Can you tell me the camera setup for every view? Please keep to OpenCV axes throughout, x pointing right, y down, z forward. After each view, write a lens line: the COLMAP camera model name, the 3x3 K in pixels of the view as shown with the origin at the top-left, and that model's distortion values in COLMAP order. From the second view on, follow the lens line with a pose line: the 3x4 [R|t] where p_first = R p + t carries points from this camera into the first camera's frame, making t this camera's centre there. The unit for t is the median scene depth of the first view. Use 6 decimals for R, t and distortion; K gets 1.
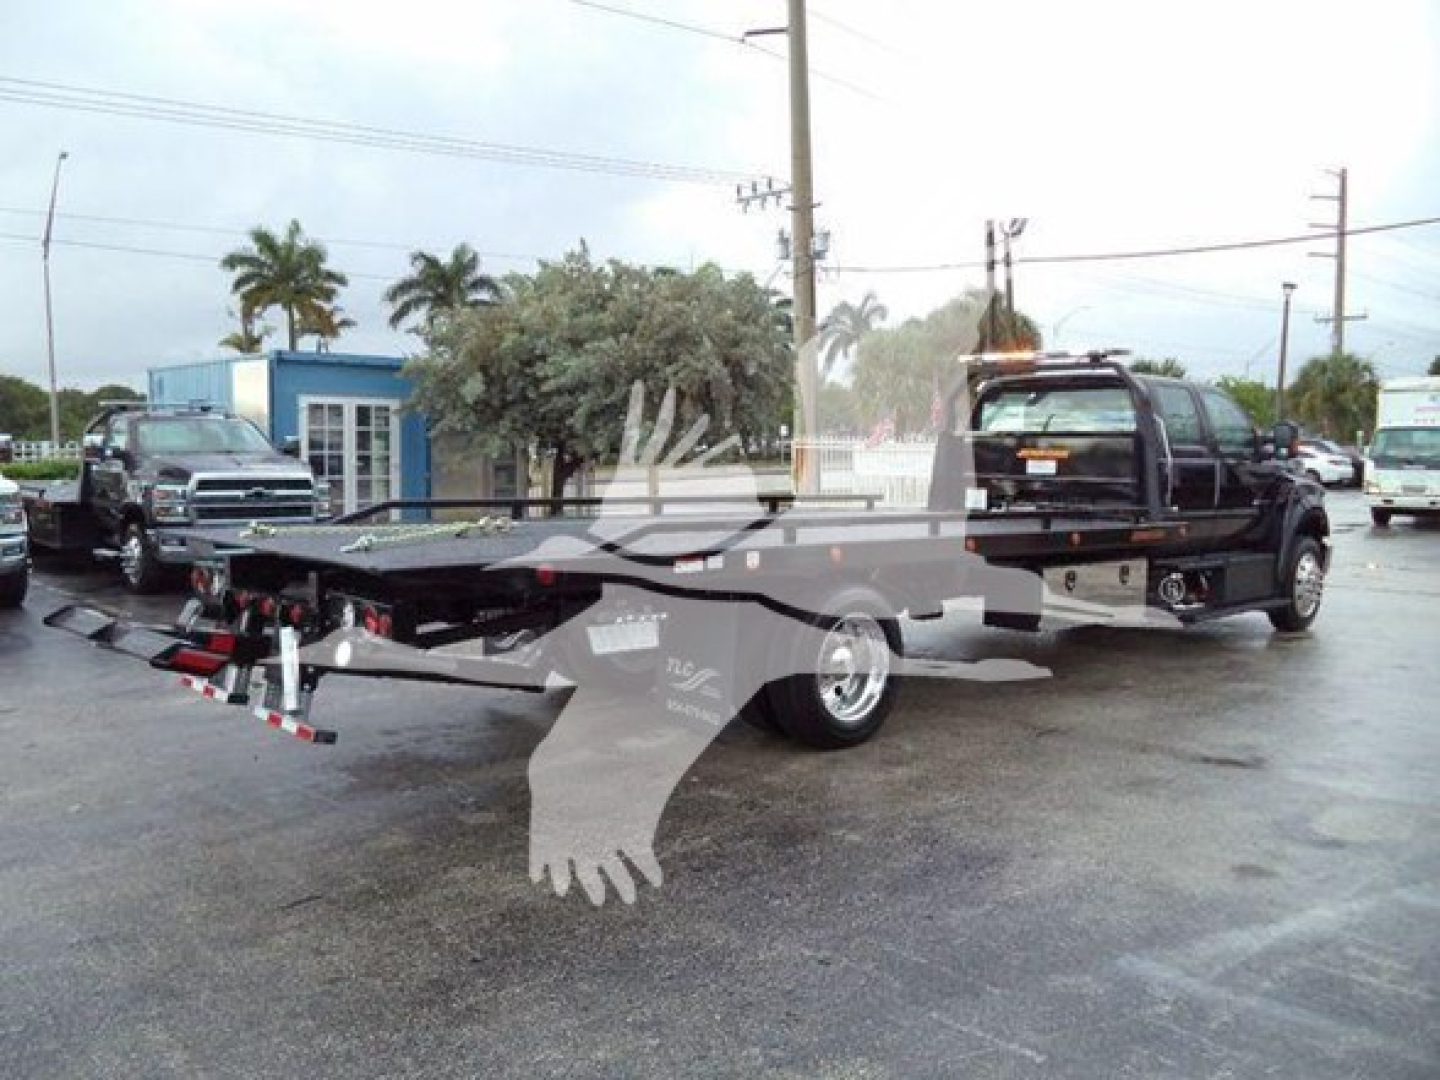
lens RADIAL K [[1182.6, 0, 713.9], [0, 1182.6, 545.6], [0, 0, 1]] dist [-0.016975, -0.015903]
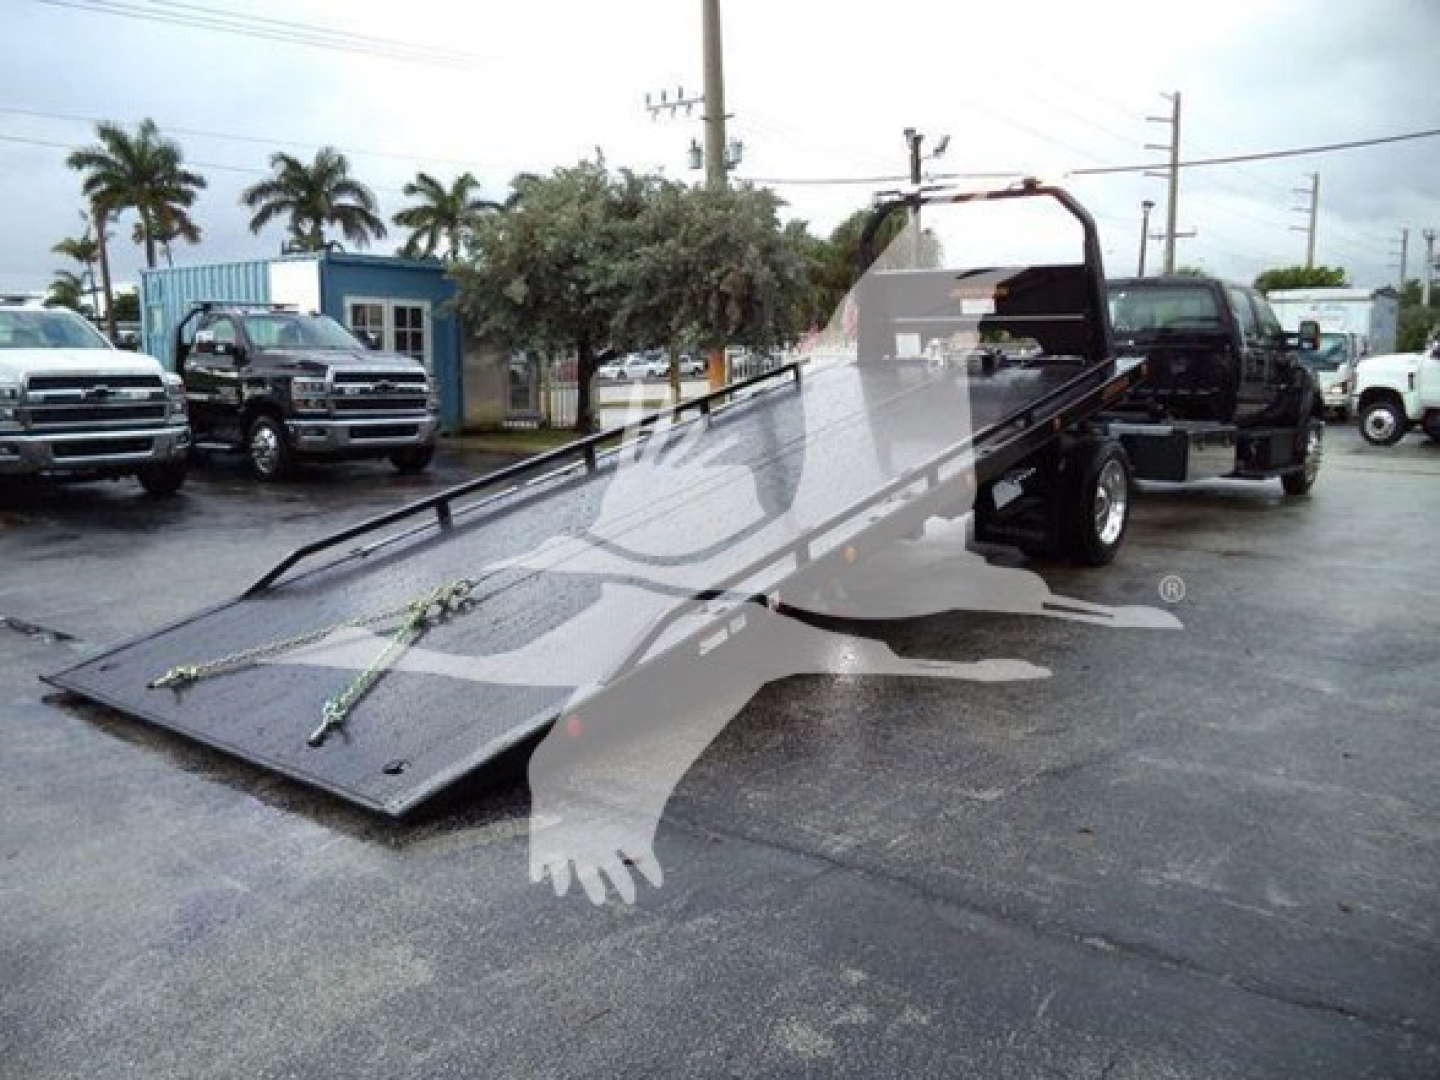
lens RADIAL K [[1182.6, 0, 711.0], [0, 1182.6, 544.7], [0, 0, 1]] dist [-0.016975, -0.015903]
pose [[0.989847, -0.023468, 0.140187, -0.177229], [0.013429, 0.997305, 0.072131, 0.018399], [-0.141502, -0.069516, 0.987494, -0.075143]]
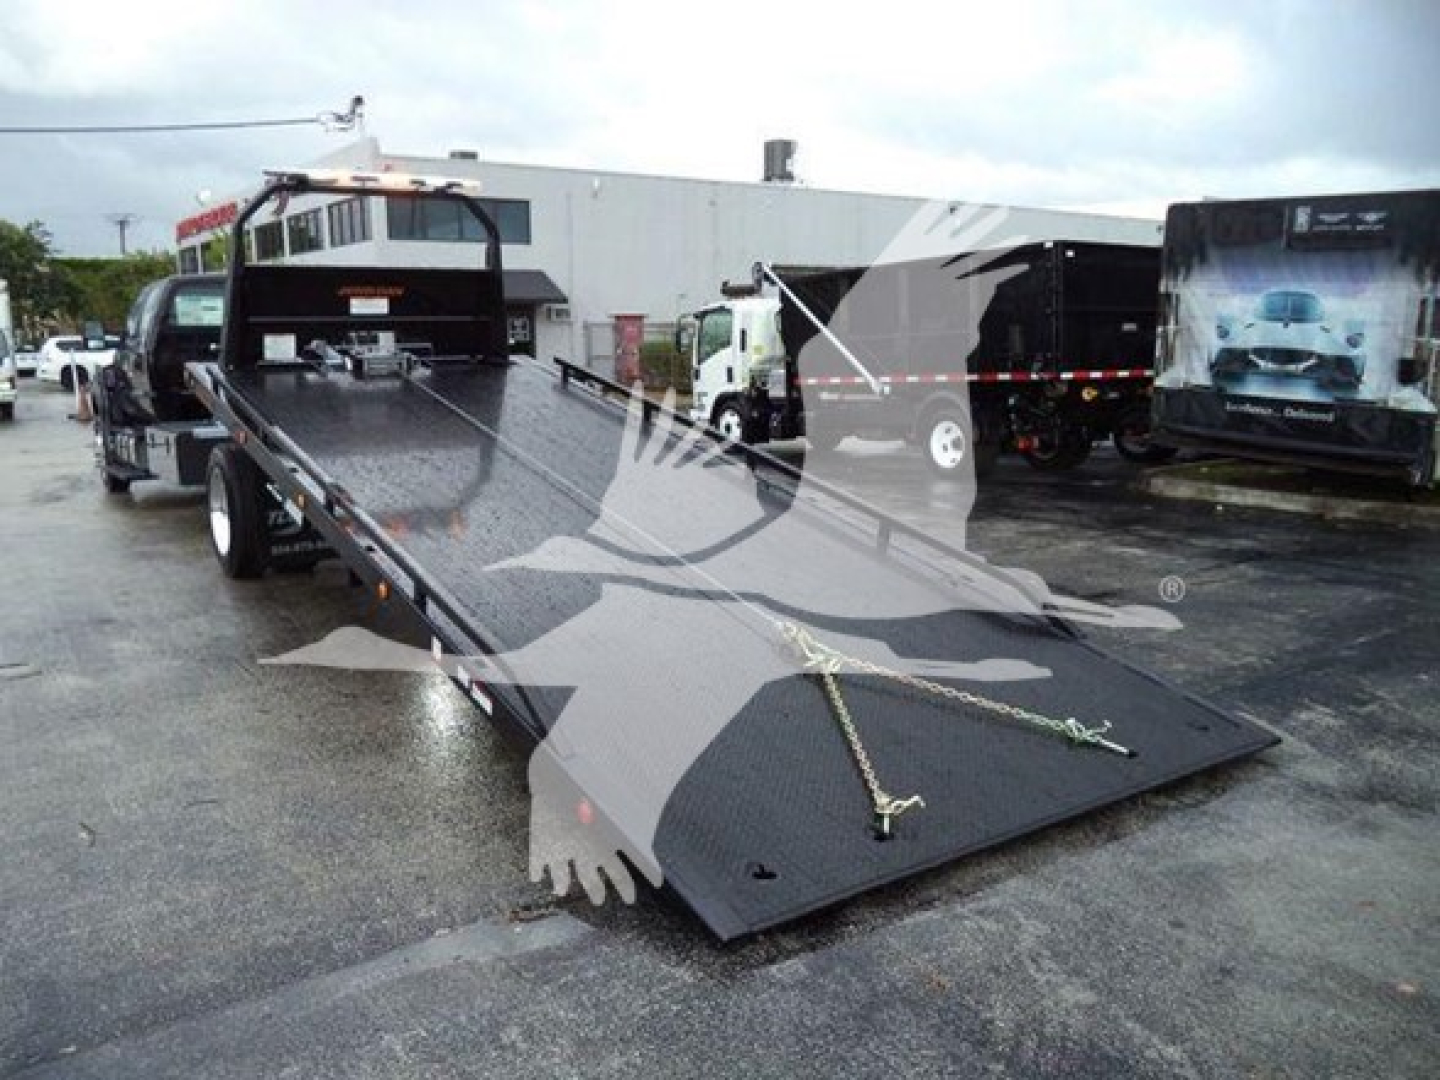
lens RADIAL K [[1182.6, 0, 734.8], [0, 1182.6, 527.8], [0, 0, 1]] dist [-0.016975, -0.015903]
pose [[0.158921, -0.168705, 0.972771, -0.444534], [0.105853, 0.982525, 0.153103, -0.013490], [-0.981600, 0.078639, 0.174002, 0.185281]]
